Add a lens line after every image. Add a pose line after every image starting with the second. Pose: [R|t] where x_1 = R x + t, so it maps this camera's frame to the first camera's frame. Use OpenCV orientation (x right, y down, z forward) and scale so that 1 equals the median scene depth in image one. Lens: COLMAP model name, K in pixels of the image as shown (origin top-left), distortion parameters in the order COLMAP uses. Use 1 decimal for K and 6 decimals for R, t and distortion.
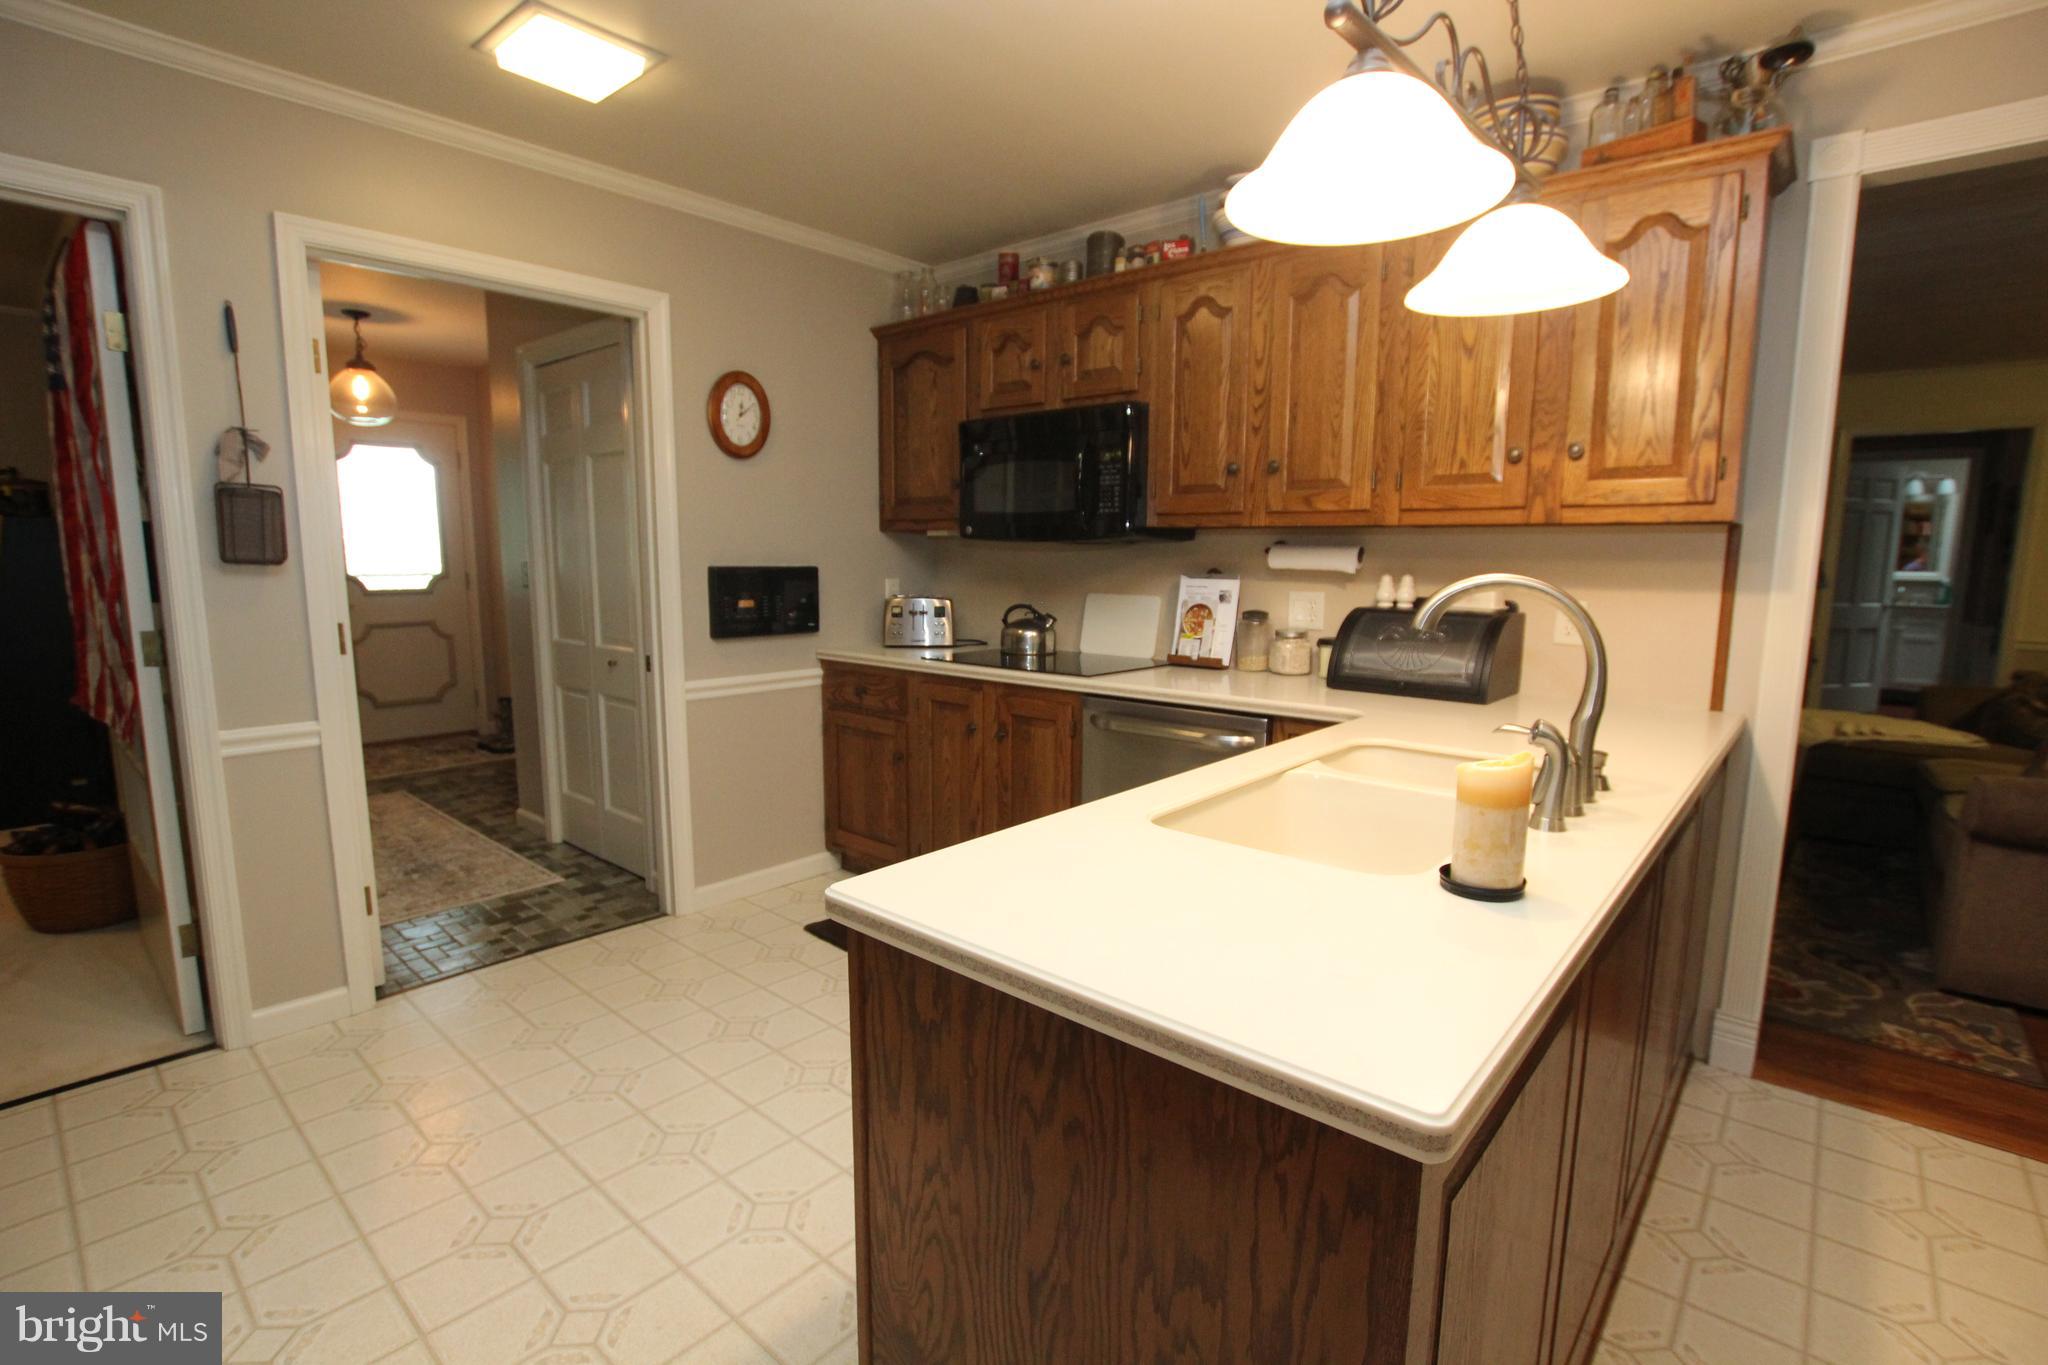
lens RADIAL K [[944.0, 0, 1024.7], [0, 944.0, 678.2], [0, 0, 1]] dist [-0.032052, 0.005883]
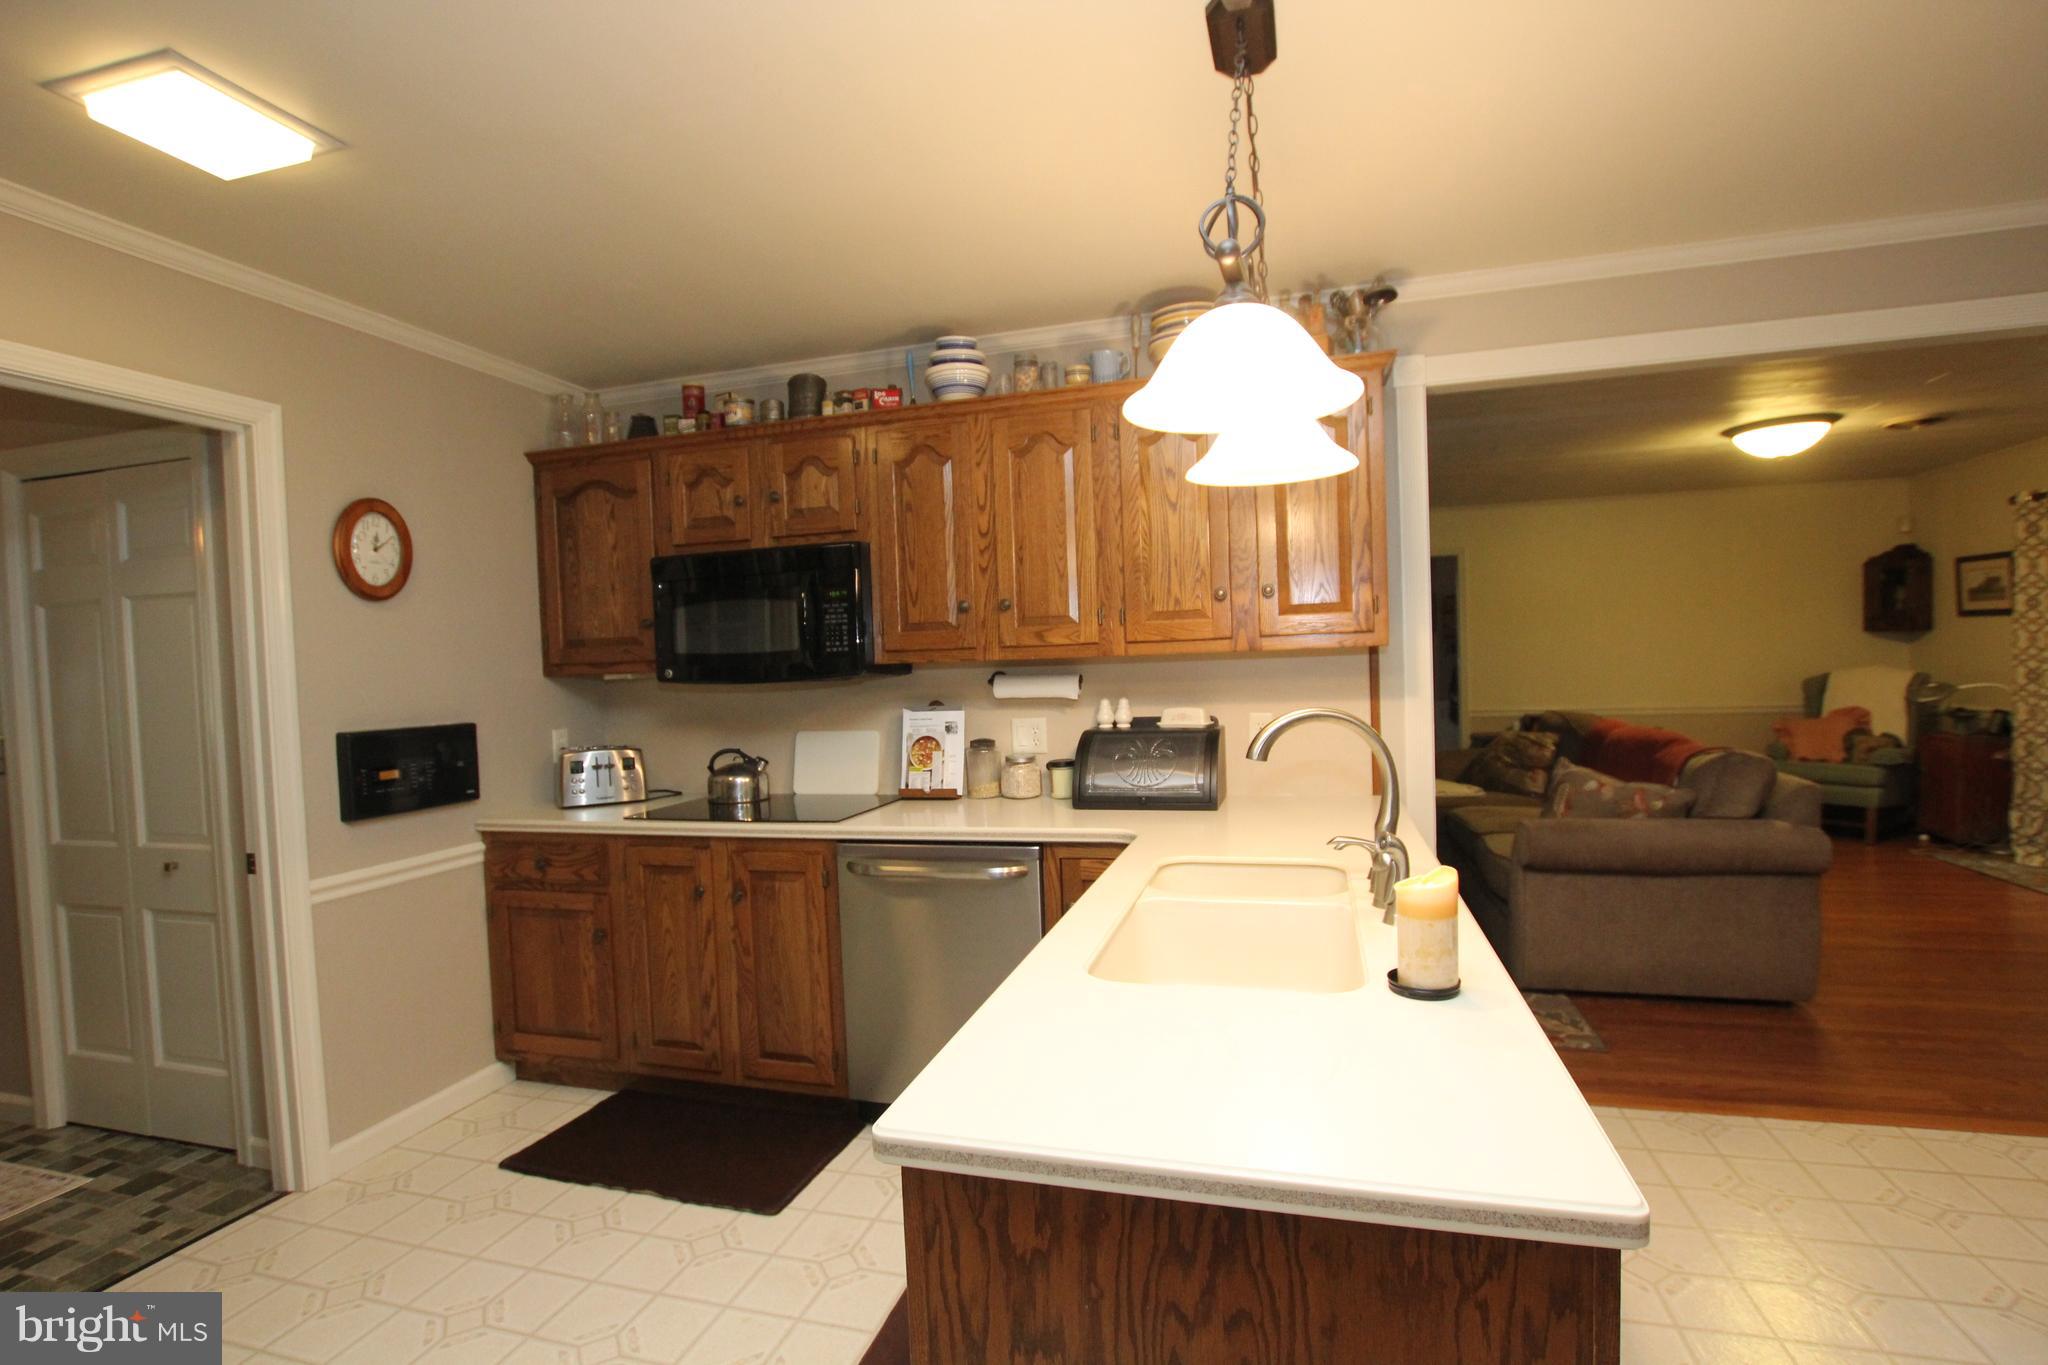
lens RADIAL K [[944.0, 0, 1025.5], [0, 944.0, 683.6], [0, 0, 1]] dist [-0.032052, 0.005883]
pose [[0.907315, -0.051355, 0.417304, -0.149112], [0.098886, 0.990736, -0.093078, -0.032232], [-0.408658, 0.125716, 0.903988, 0.035934]]
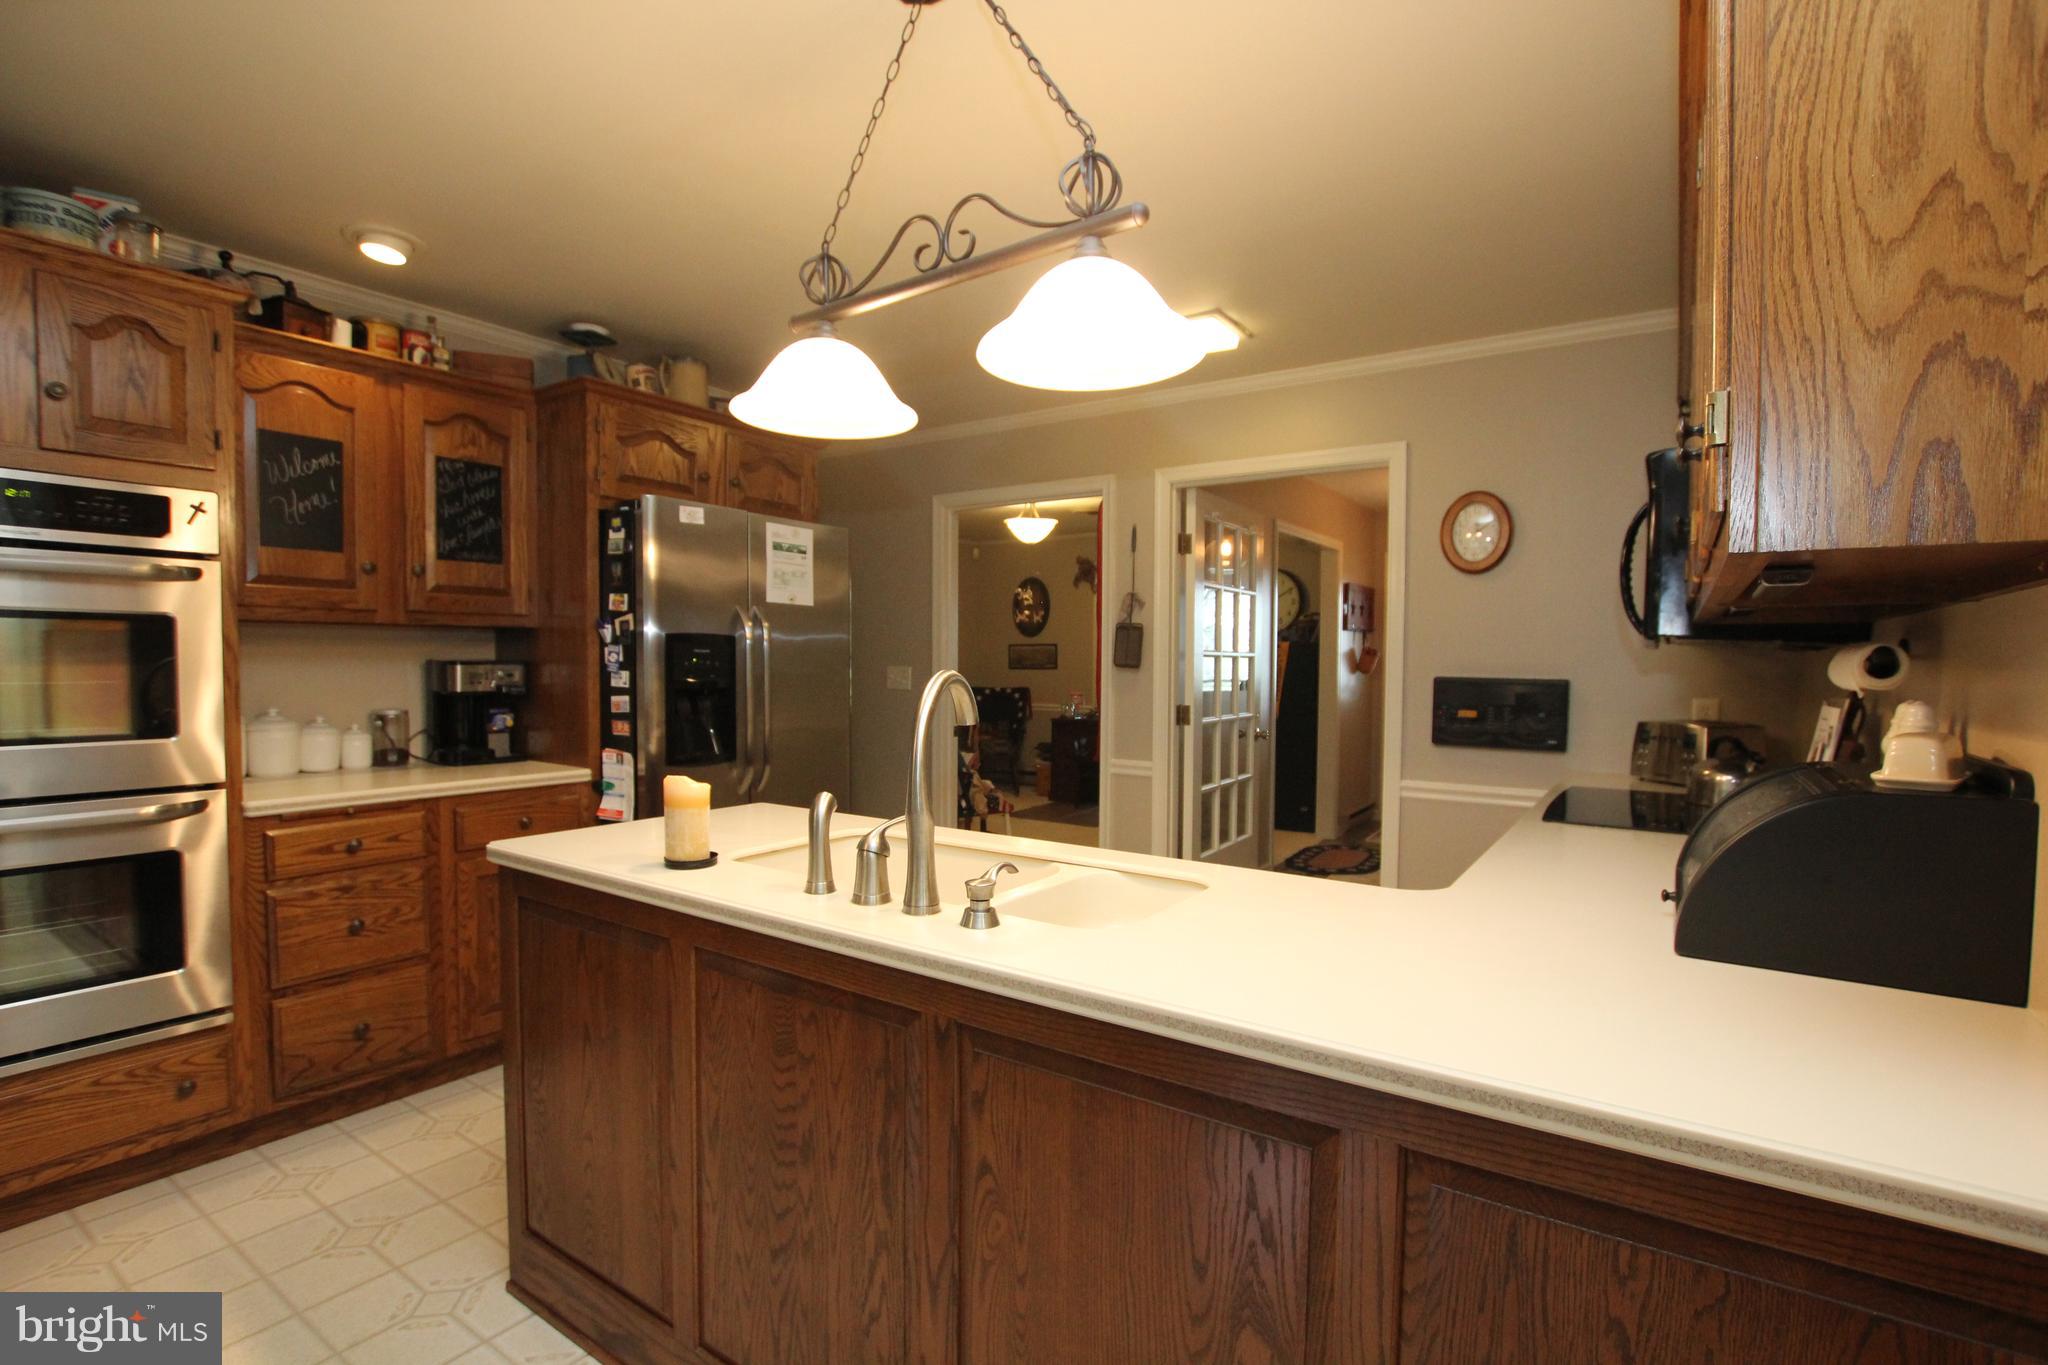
lens RADIAL K [[944.0, 0, 1021.7], [0, 944.0, 695.4], [0, 0, 1]] dist [-0.032052, 0.005883]
pose [[0.109885, 0.027461, -0.993565, 0.770590], [-0.140908, 0.989953, 0.011777, -0.050840], [0.983906, 0.138707, 0.112651, 0.481218]]
